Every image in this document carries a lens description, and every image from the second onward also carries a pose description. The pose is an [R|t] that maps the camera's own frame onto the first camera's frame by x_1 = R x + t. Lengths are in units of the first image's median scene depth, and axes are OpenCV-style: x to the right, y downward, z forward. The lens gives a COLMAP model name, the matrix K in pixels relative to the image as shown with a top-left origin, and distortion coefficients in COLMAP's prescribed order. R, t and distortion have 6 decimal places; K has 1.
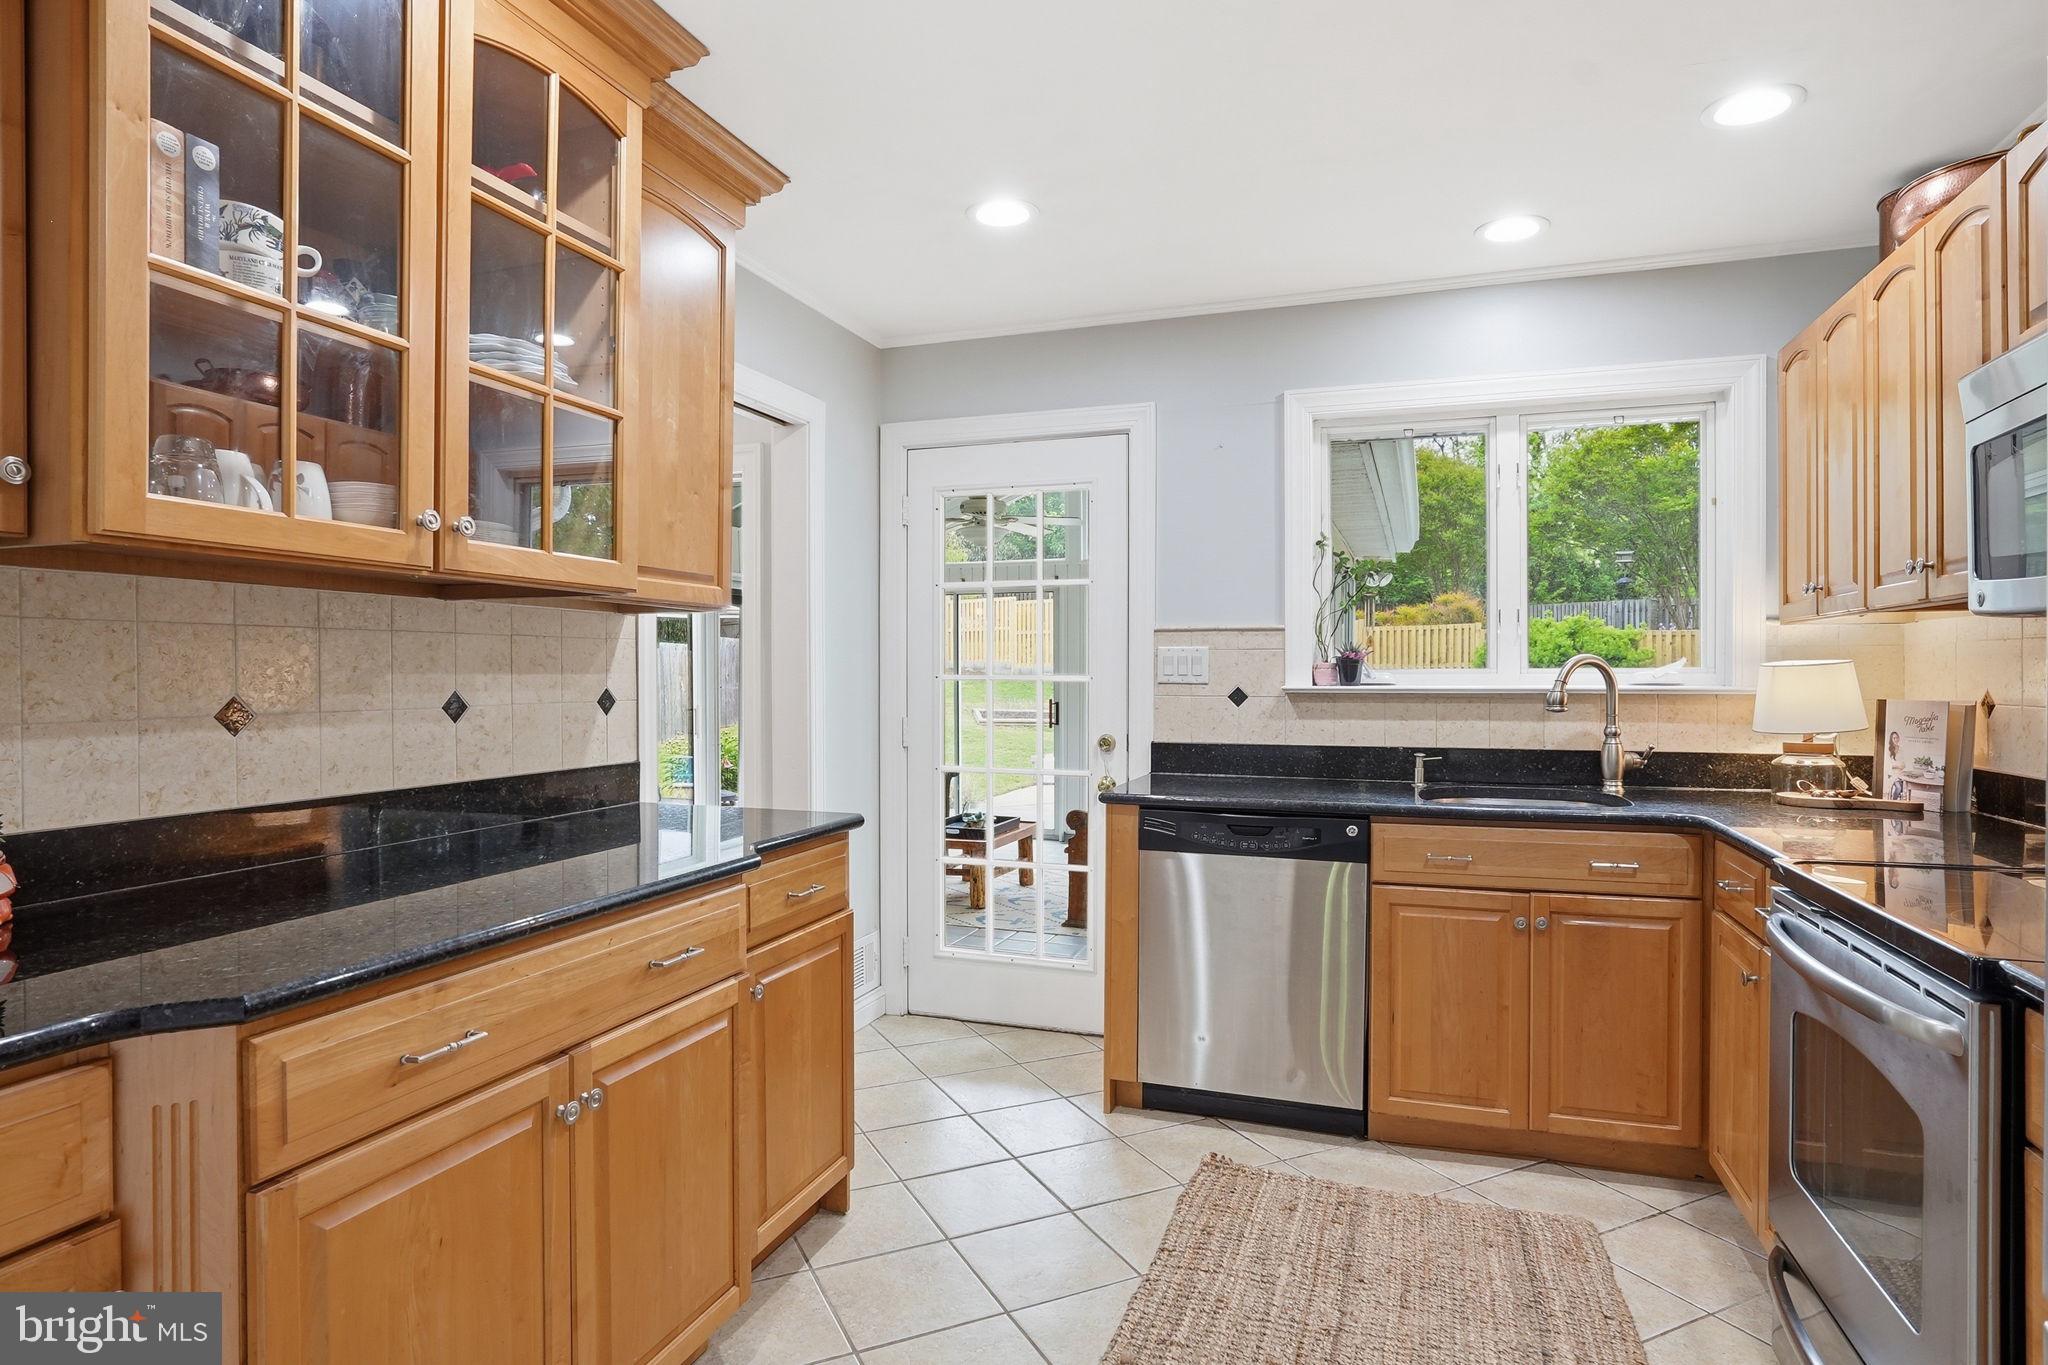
lens RADIAL K [[1082.9, 0, 1022.2], [0, 1082.9, 676.1], [0, 0, 1]] dist [-0.030887, 0.010441]
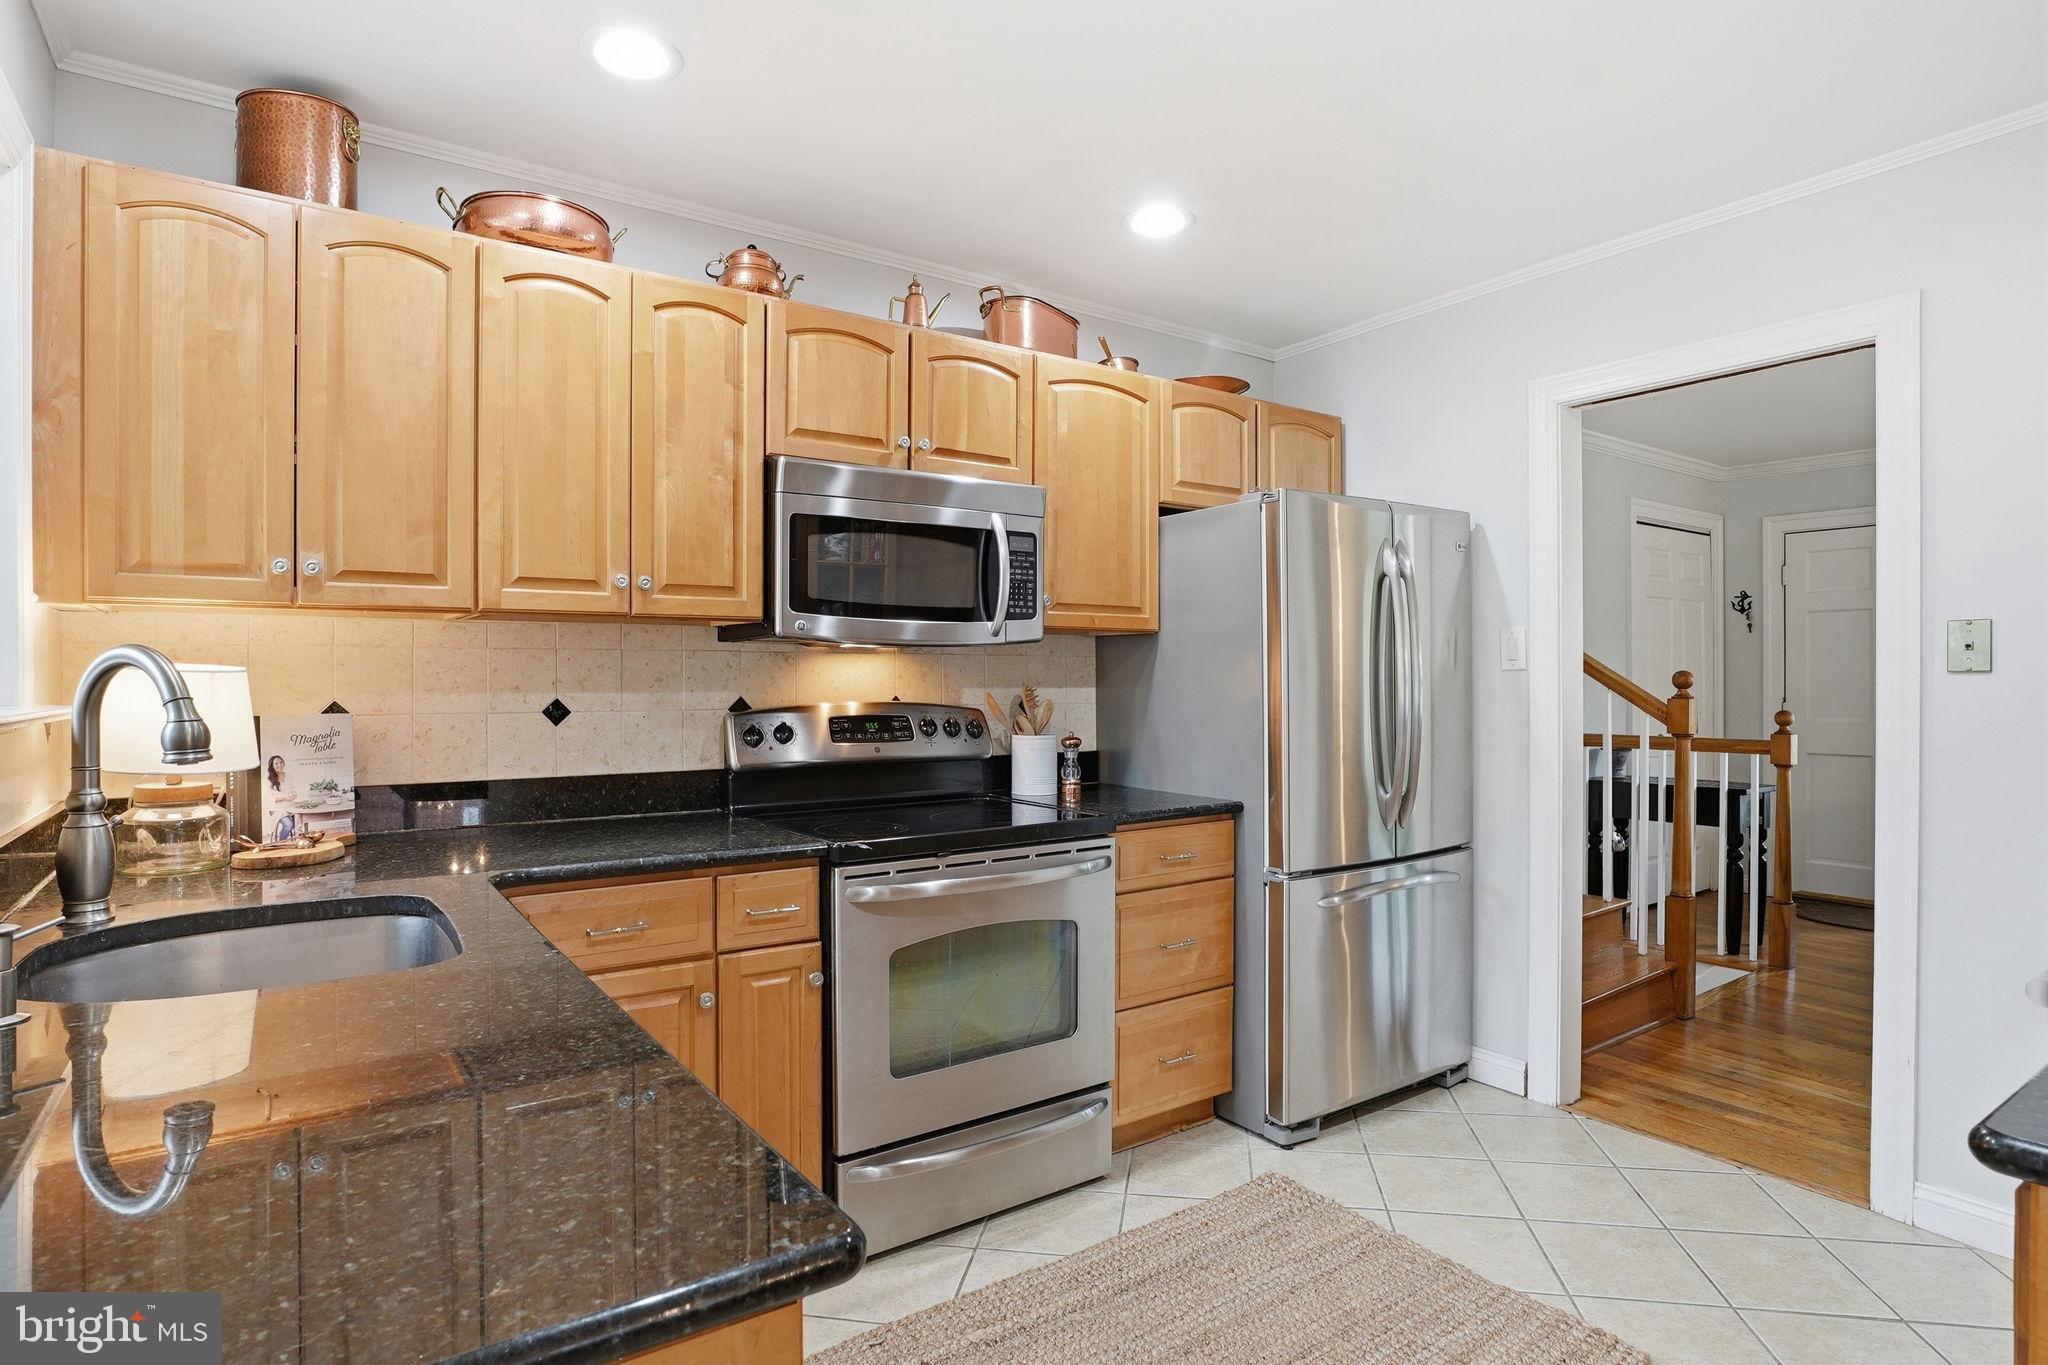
lens RADIAL K [[1082.9, 0, 1025.4], [0, 1082.9, 686.6], [0, 0, 1]] dist [-0.030887, 0.010441]
pose [[-0.808548, -0.003987, 0.588417, -0.090431], [0.002197, 0.999950, 0.009795, -0.005164], [-0.588427, 0.009212, -0.808498, 1.174984]]
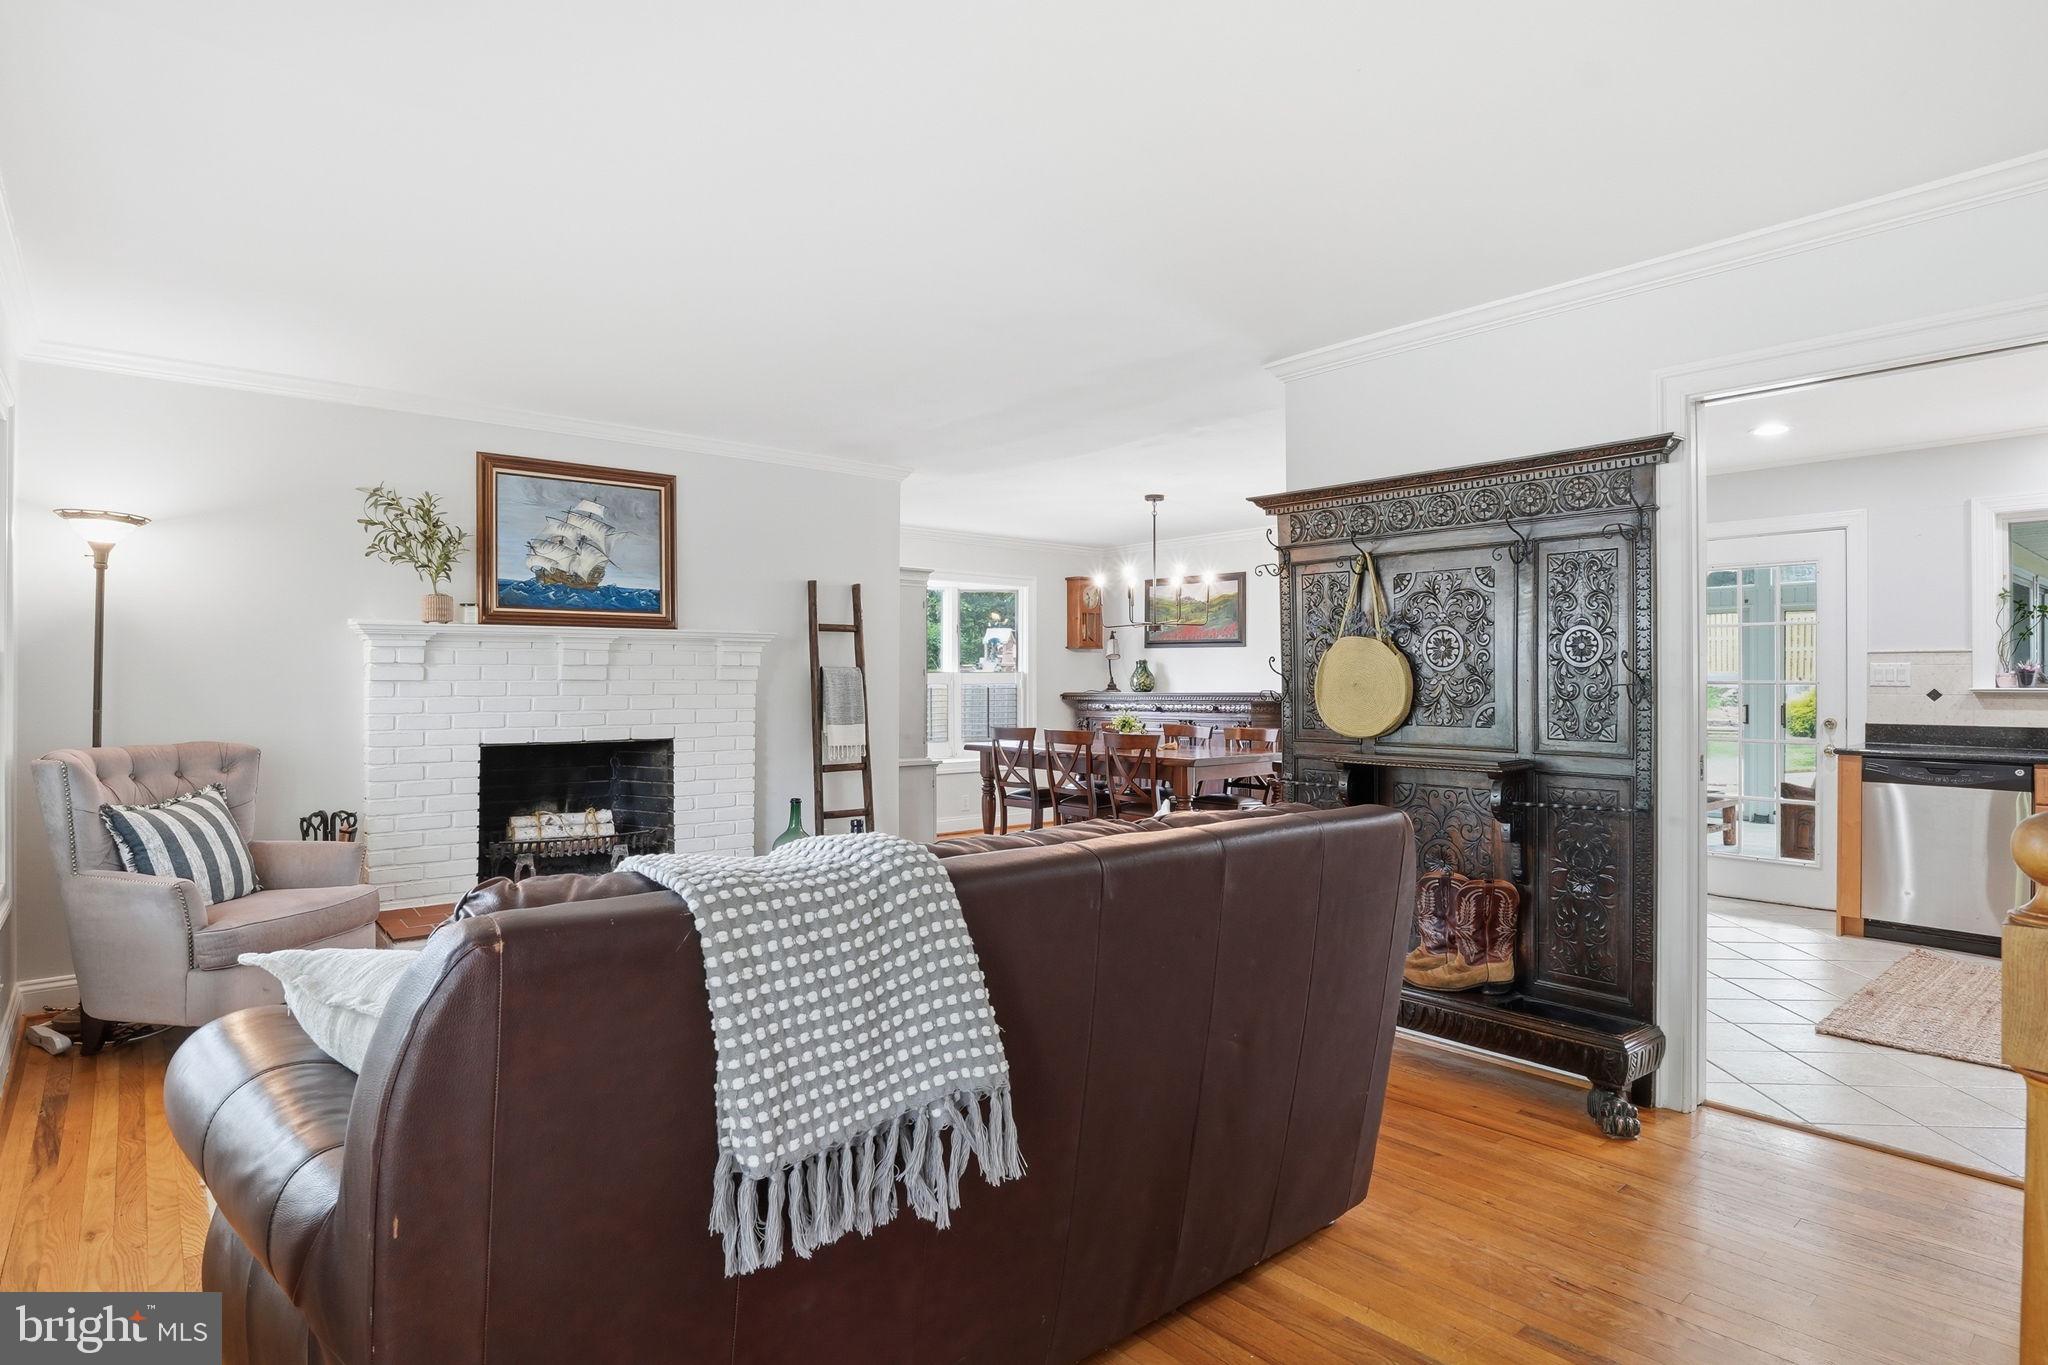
lens RADIAL K [[1082.9, 0, 1021.7], [0, 1082.9, 676.0], [0, 0, 1]] dist [-0.030887, 0.010441]
pose [[0.868236, -0.000516, -0.496151, -0.220787], [-0.001873, 0.999989, -0.004318, 0.001366], [0.496148, 0.004678, 0.868225, -1.197615]]
